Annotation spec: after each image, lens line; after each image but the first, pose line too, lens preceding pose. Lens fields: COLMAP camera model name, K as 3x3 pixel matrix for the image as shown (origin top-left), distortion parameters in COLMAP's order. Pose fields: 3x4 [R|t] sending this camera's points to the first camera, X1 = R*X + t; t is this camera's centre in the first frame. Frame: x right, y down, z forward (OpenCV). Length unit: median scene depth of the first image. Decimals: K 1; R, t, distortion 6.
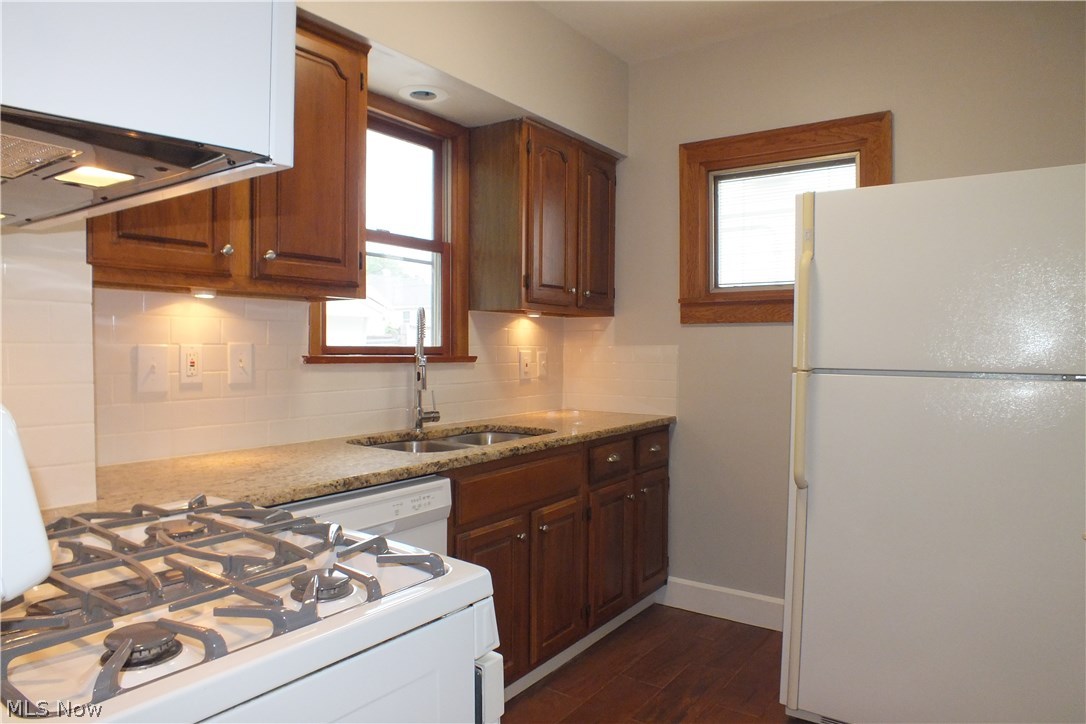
lens RADIAL K [[691.5, 0, 513.7], [0, 691.5, 353.3], [0, 0, 1]] dist [-0.038853, 0.000224]
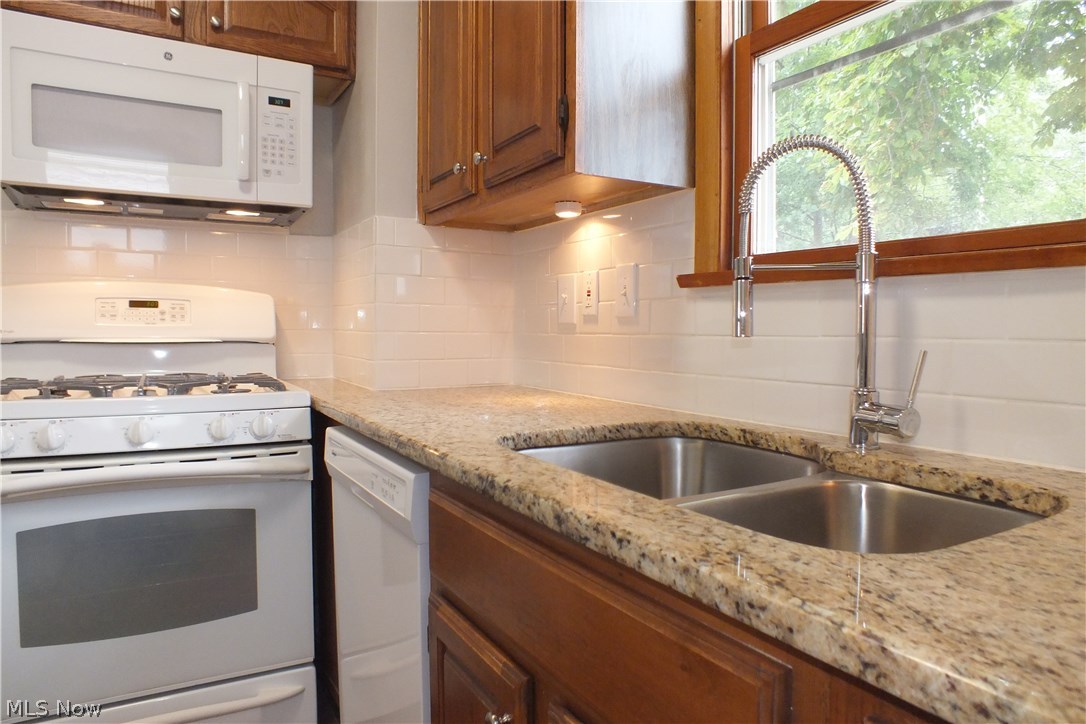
lens RADIAL K [[691.5, 0, 513.7], [0, 691.5, 353.3], [0, 0, 1]] dist [-0.038853, 0.000224]
pose [[-0.423291, 0.031787, -0.905436, 0.353315], [-0.002741, 0.999335, 0.036365, 0.057466], [0.905990, 0.017875, -0.422922, 1.225120]]
